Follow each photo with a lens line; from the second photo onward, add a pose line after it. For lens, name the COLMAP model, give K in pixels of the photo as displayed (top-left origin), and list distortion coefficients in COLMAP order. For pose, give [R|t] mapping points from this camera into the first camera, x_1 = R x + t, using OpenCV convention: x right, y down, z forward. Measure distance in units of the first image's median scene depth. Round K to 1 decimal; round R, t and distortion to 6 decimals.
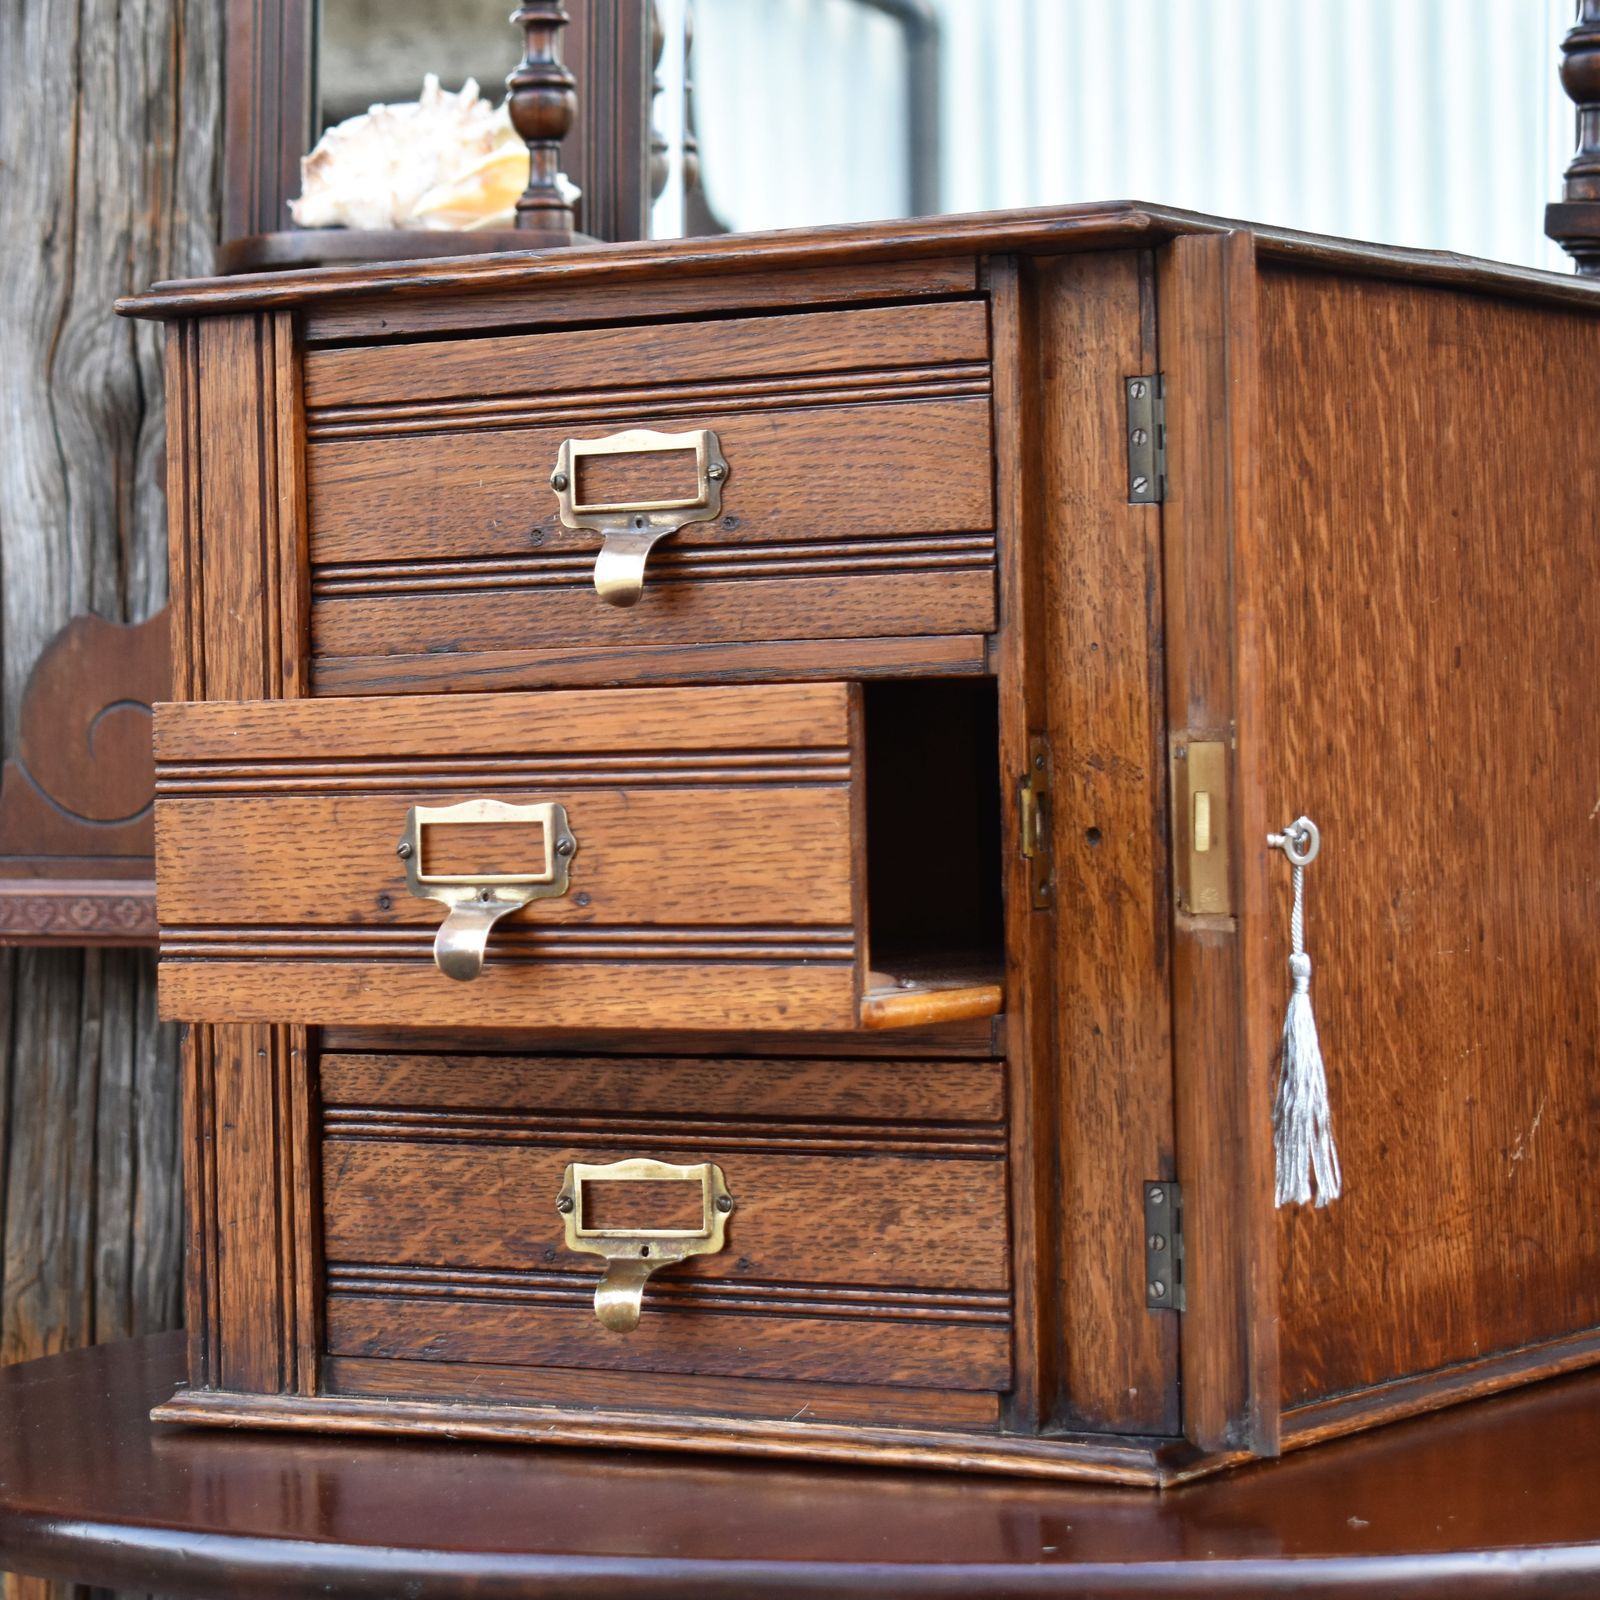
lens RADIAL K [[5249.3, 0, 741.3], [0, 5249.3, 702.2], [0, 0, 1]] dist [-0.024974, 0.000000]
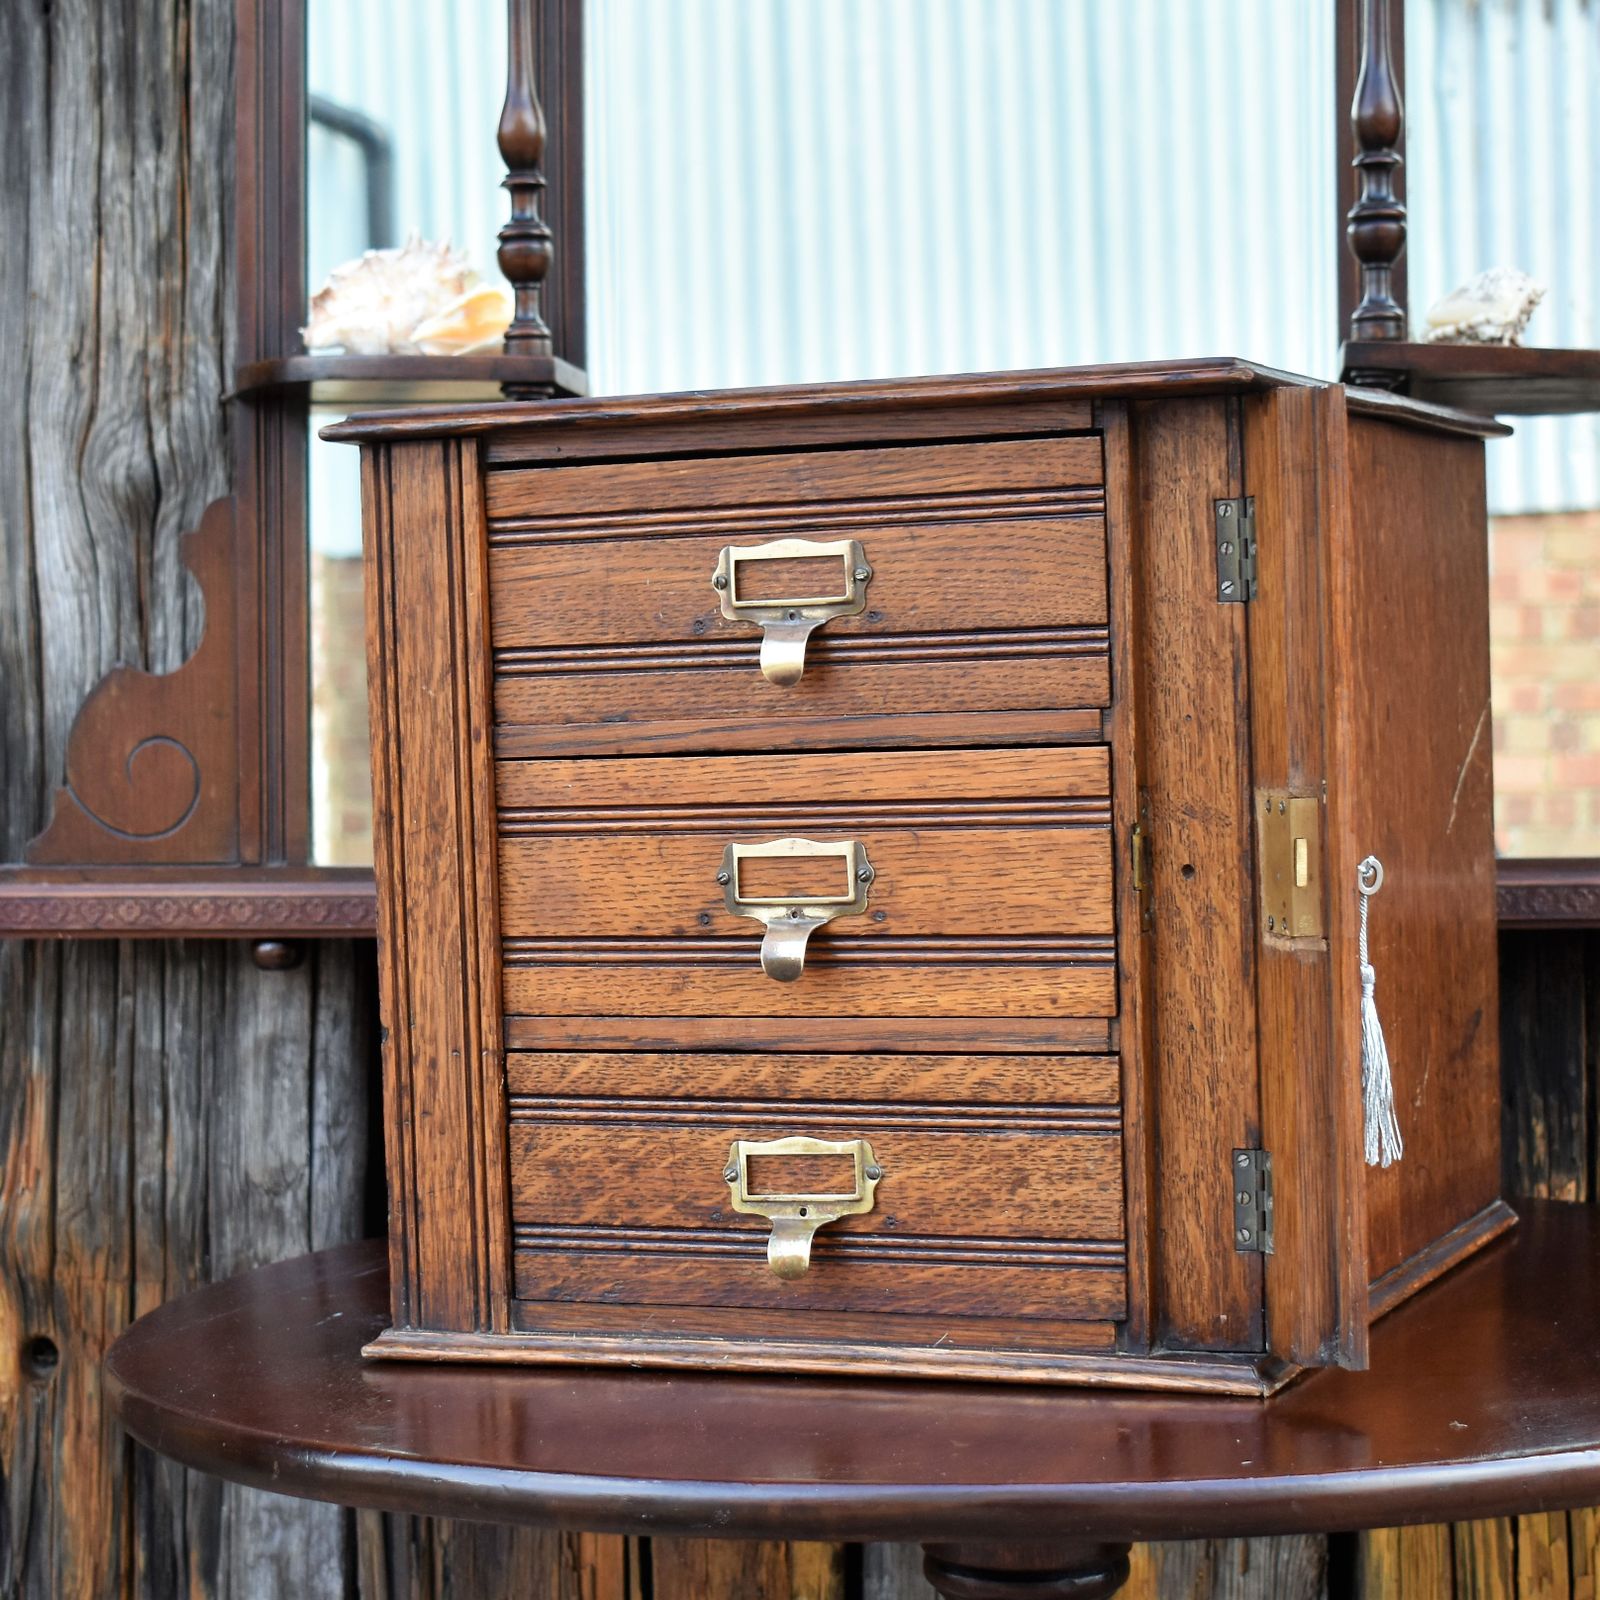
lens RADIAL K [[3918.9, 0, 830.9], [0, 3918.9, 832.1], [0, 0, 1]] dist [-0.070966, 0.000000]
pose [[0.984946, -0.014949, 0.172215, -0.164780], [0.007347, 0.998974, 0.044698, -0.024229], [-0.172707, -0.042760, 0.984045, 0.101864]]
